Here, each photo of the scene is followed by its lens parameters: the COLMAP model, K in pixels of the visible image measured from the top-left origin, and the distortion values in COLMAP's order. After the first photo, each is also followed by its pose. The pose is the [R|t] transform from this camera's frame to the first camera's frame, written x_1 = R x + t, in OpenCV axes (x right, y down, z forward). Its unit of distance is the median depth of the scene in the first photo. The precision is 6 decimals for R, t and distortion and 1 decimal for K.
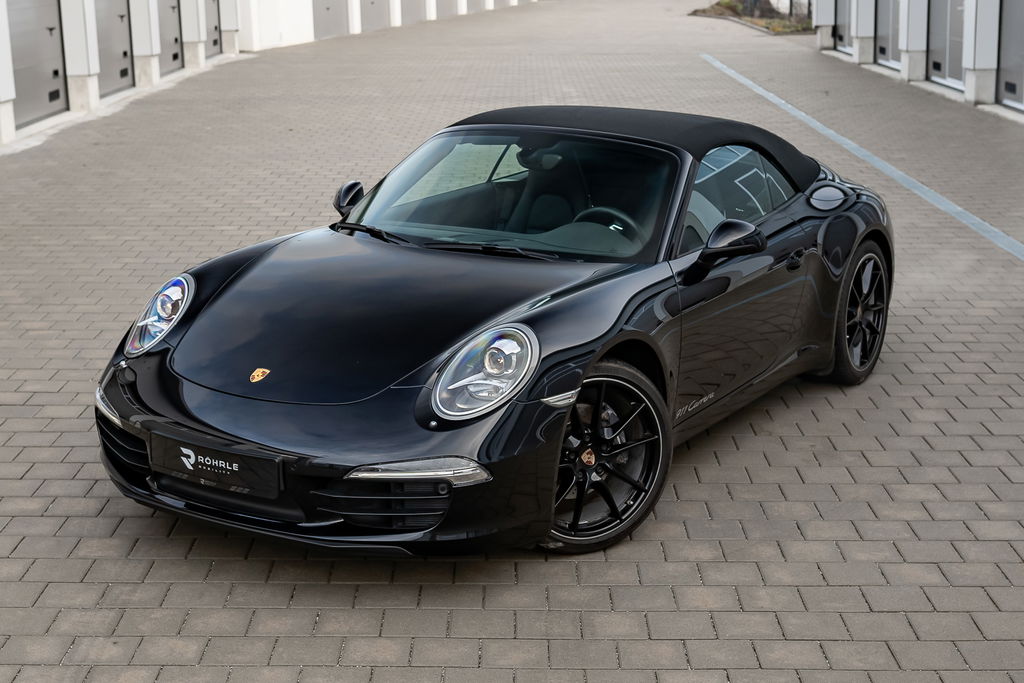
lens RADIAL K [[1519.3, 0, 454.2], [0, 1519.3, 342.4], [0, 0, 1]] dist [-0.018300, -0.079737]
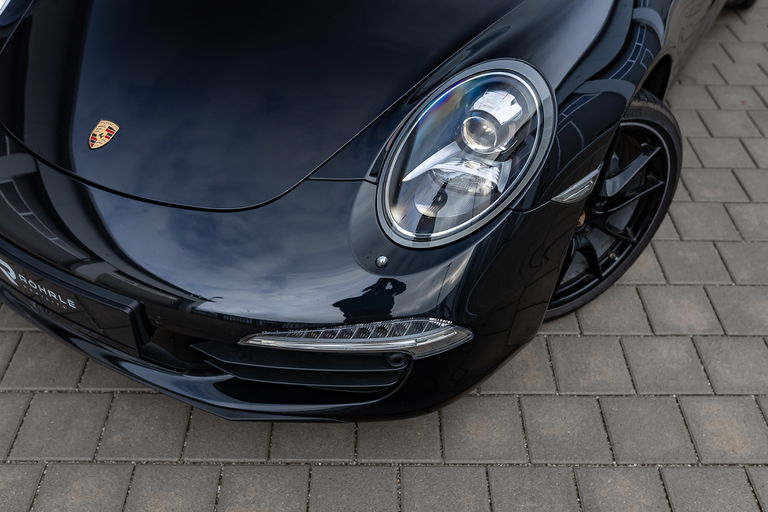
lens RADIAL K [[736.5, 0, 384.0], [0, 736.5, 256.0], [0, 0, 1]] dist [-0.009776, 0.001106]
pose [[0.999029, -0.011551, 0.042507, -0.022479], [-0.009335, 0.887565, 0.460587, -0.075232], [-0.043049, -0.460537, 0.886596, 0.674586]]
